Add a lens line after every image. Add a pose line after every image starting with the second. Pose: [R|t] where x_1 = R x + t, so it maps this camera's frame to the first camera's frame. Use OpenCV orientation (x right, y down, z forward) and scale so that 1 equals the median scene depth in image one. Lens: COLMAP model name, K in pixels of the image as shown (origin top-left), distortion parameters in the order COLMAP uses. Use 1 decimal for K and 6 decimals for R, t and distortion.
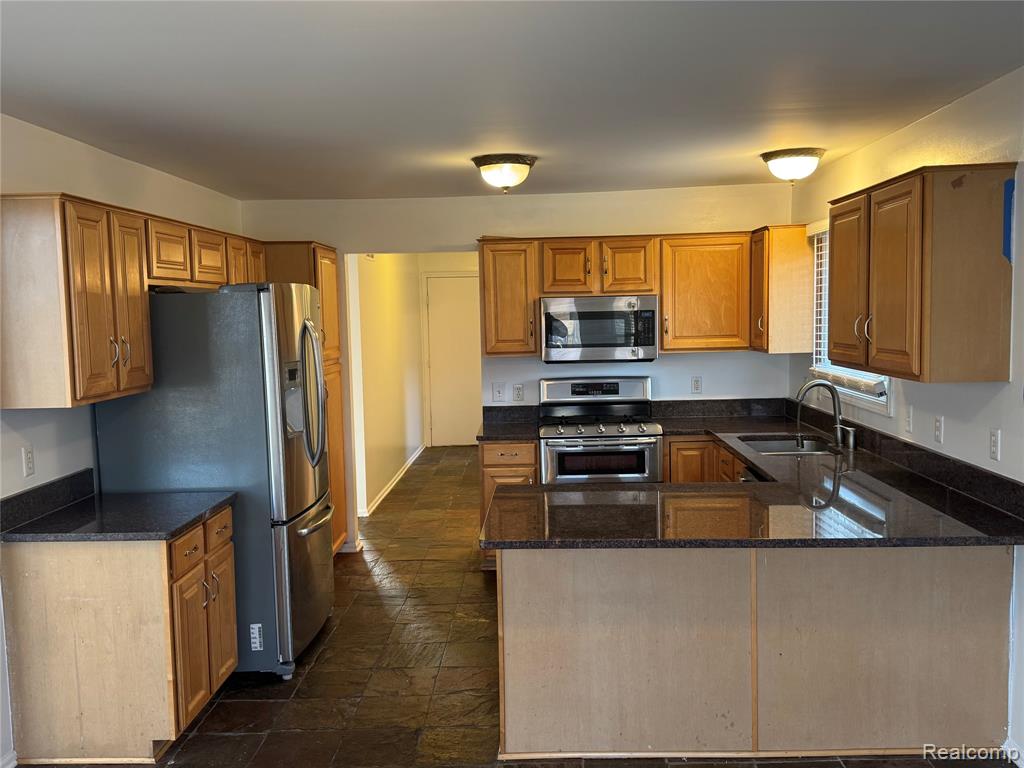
lens RADIAL K [[922.1, 0, 512.0], [0, 922.1, 384.0], [0, 0, 1]] dist [0.158937, -0.006687]
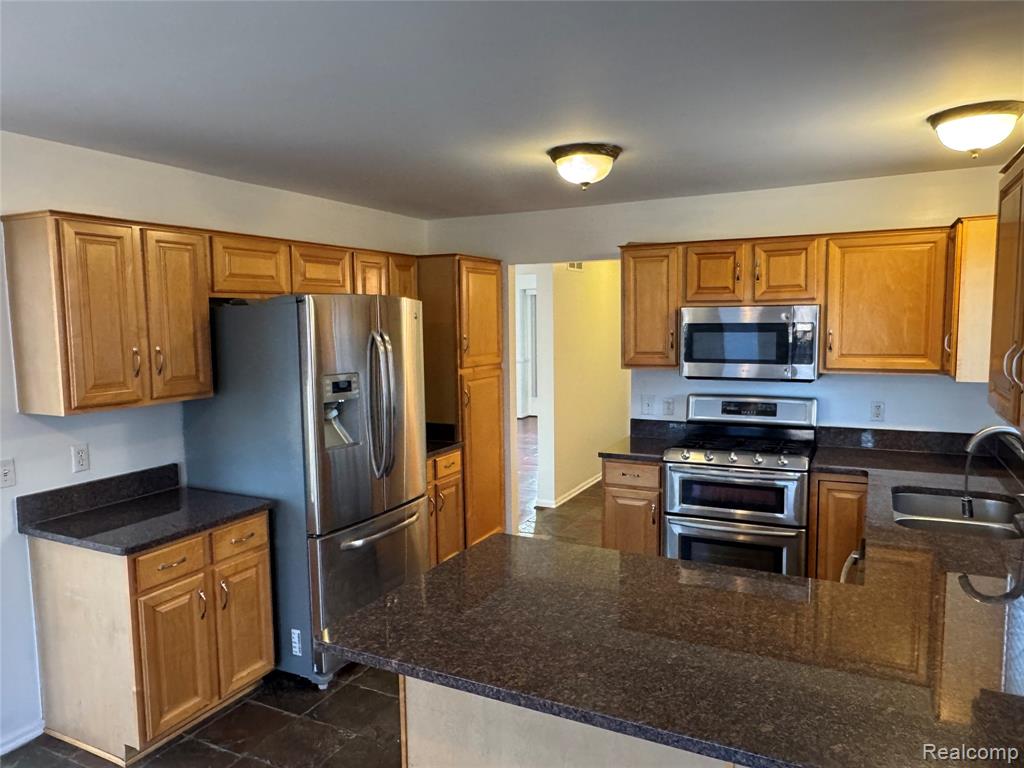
lens RADIAL K [[712.5, 0, 512.0], [0, 712.5, 384.0], [0, 0, 1]] dist [0.000576, 0.034358]
pose [[0.905845, 0.049842, -0.420667, 0.181030], [-0.041064, 0.998709, 0.029906, -0.031530], [0.421615, -0.009816, 0.906722, 0.287358]]
